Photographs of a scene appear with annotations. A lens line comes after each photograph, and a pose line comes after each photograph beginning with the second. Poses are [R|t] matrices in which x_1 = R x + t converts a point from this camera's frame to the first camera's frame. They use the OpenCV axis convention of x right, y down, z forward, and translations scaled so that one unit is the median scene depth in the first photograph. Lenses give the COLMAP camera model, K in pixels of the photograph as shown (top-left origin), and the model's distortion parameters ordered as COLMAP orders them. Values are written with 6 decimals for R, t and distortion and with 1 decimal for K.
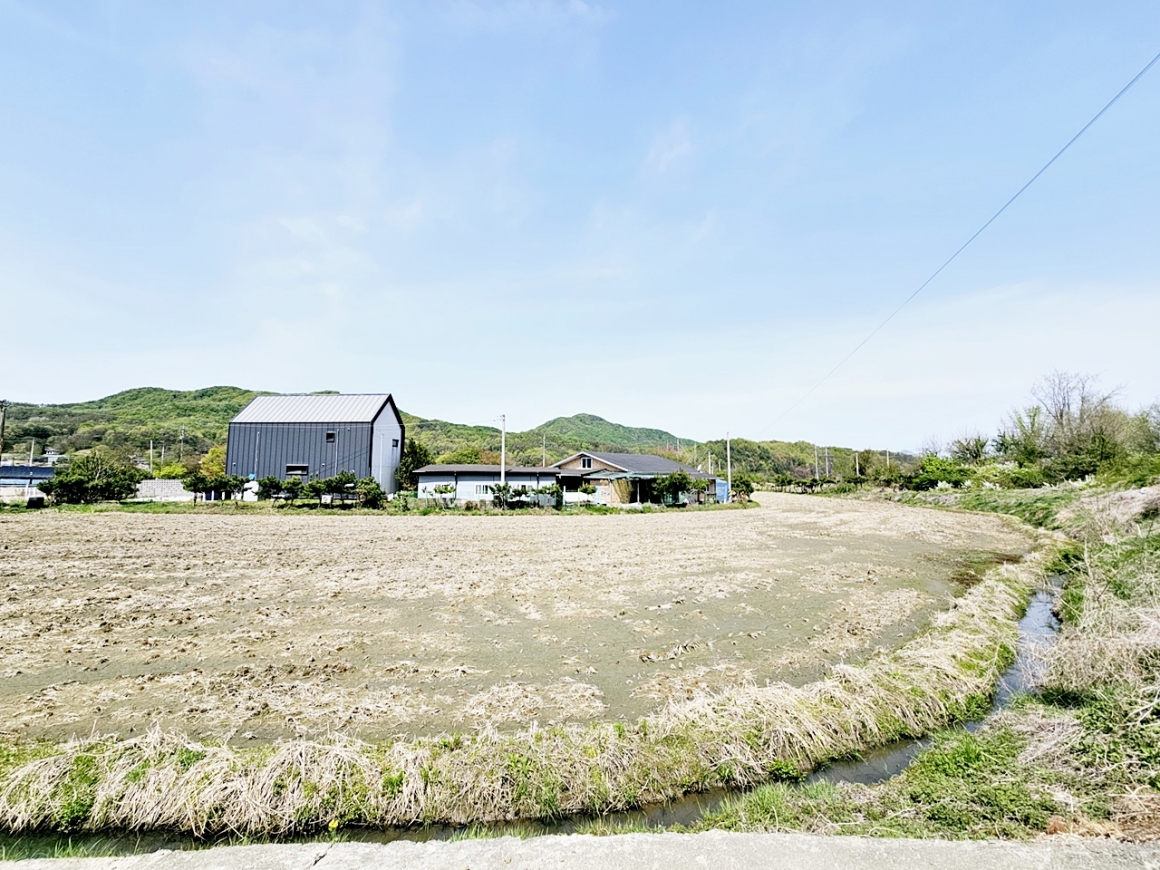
lens RADIAL K [[472.9, 0, 579.4], [0, 472.9, 438.8], [0, 0, 1]] dist [-0.003962, 0.001625]
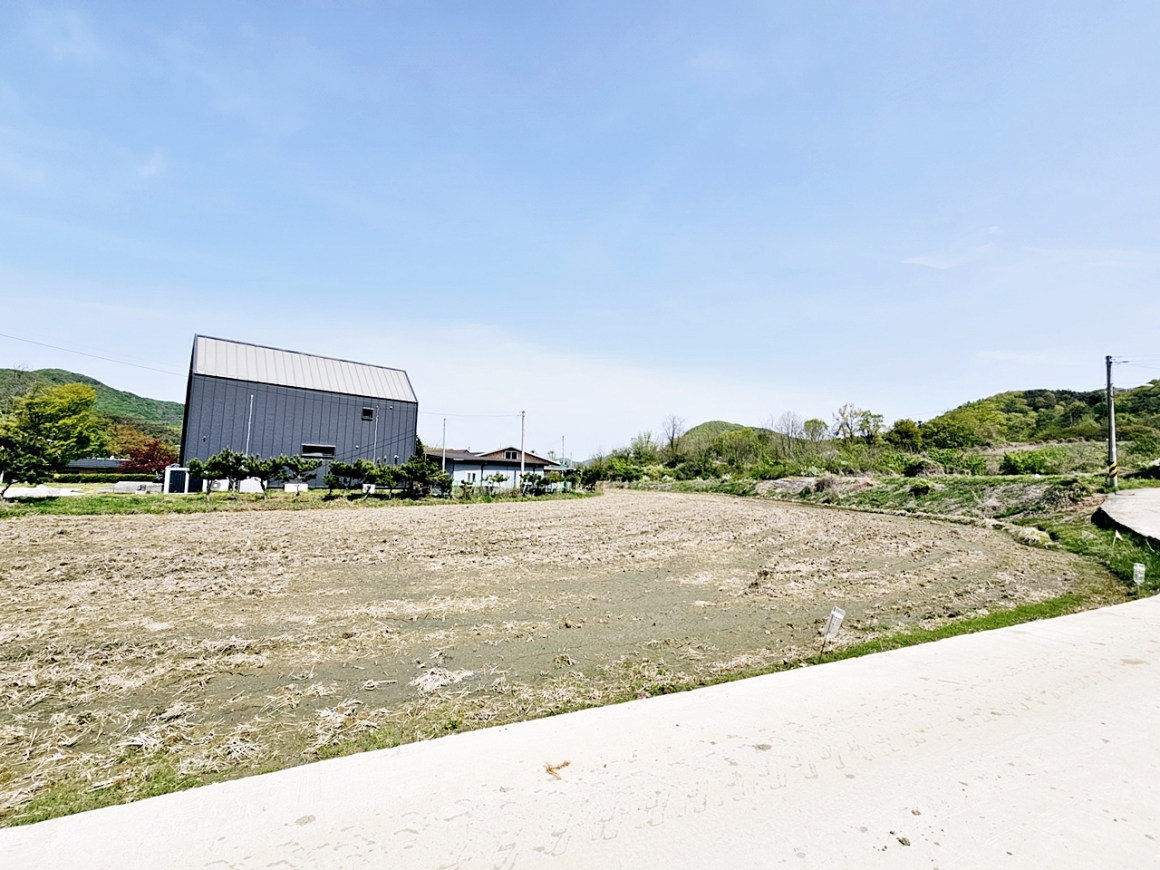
lens RADIAL K [[472.9, 0, 579.9], [0, 472.9, 434.0], [0, 0, 1]] dist [-0.003962, 0.001625]
pose [[0.643537, 0.077884, 0.761442, -0.714454], [-0.080758, 0.996166, -0.033640, 0.022620], [-0.761143, -0.039844, 0.647359, 0.137496]]
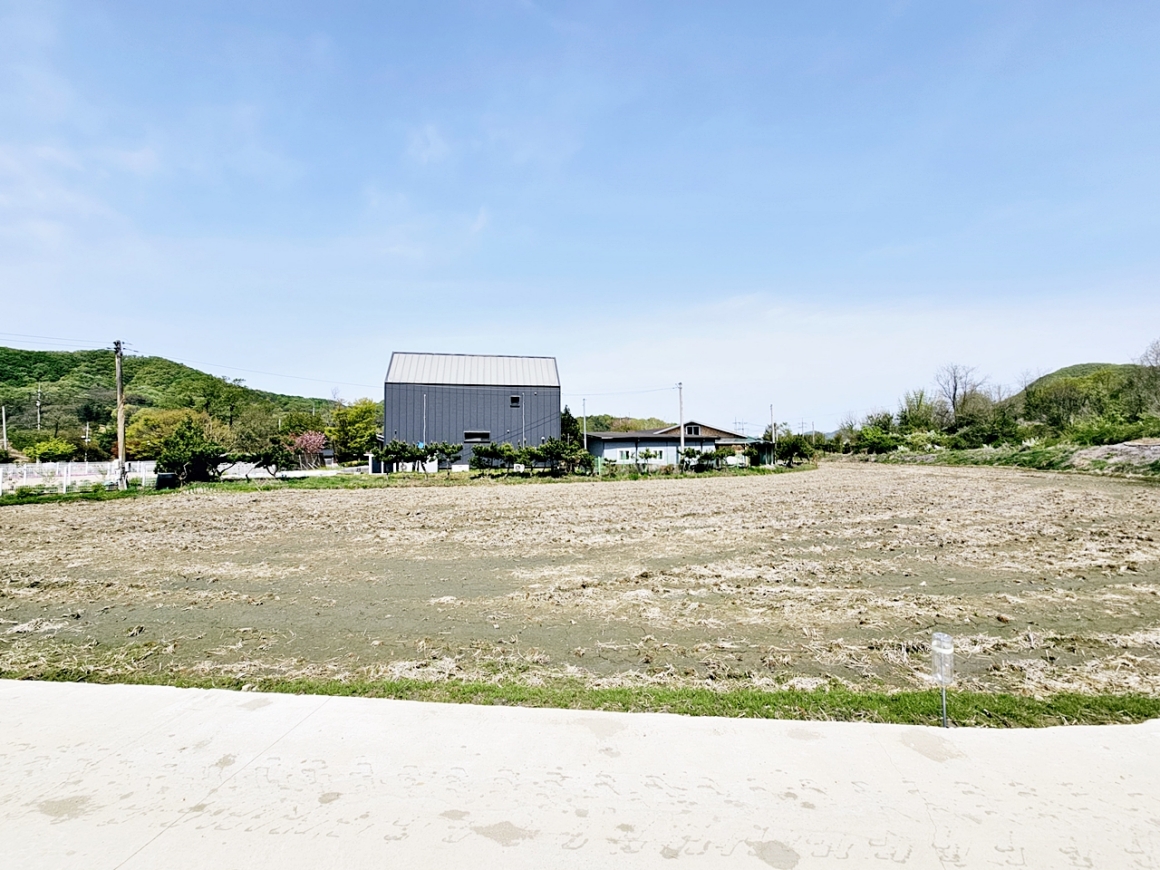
lens RADIAL K [[472.9, 0, 579.4], [0, 472.9, 431.0], [0, 0, 1]] dist [-0.003962, 0.001625]
pose [[0.948388, -0.001774, 0.317107, -0.546729], [-0.008961, 0.999435, 0.032391, 0.018147], [-0.316986, -0.033561, 0.947836, 0.060773]]
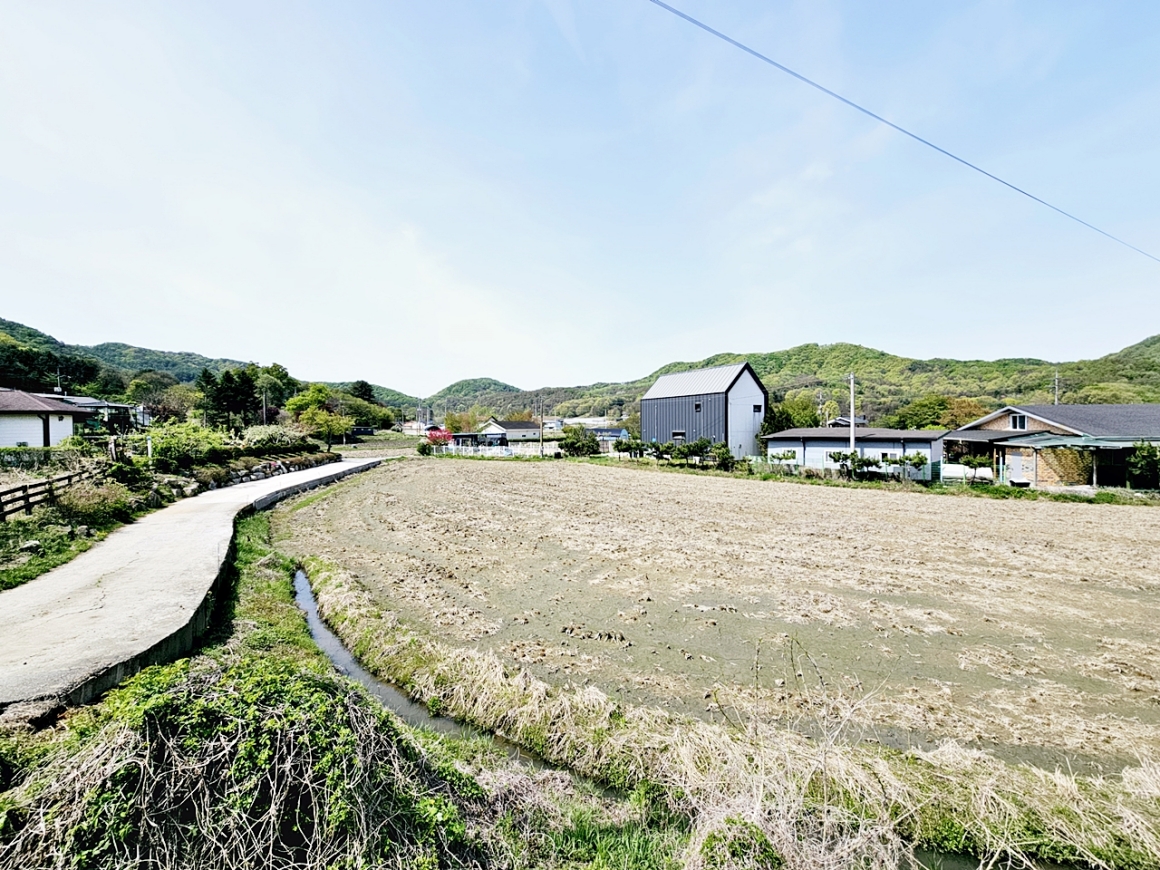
lens RADIAL K [[472.9, 0, 580.2], [0, 472.9, 435.7], [0, 0, 1]] dist [-0.003962, 0.001625]
pose [[0.580228, 0.001639, -0.814452, 0.199492], [0.077257, 0.995378, 0.057042, -0.017859], [0.810782, -0.096019, 0.577420, 0.064323]]
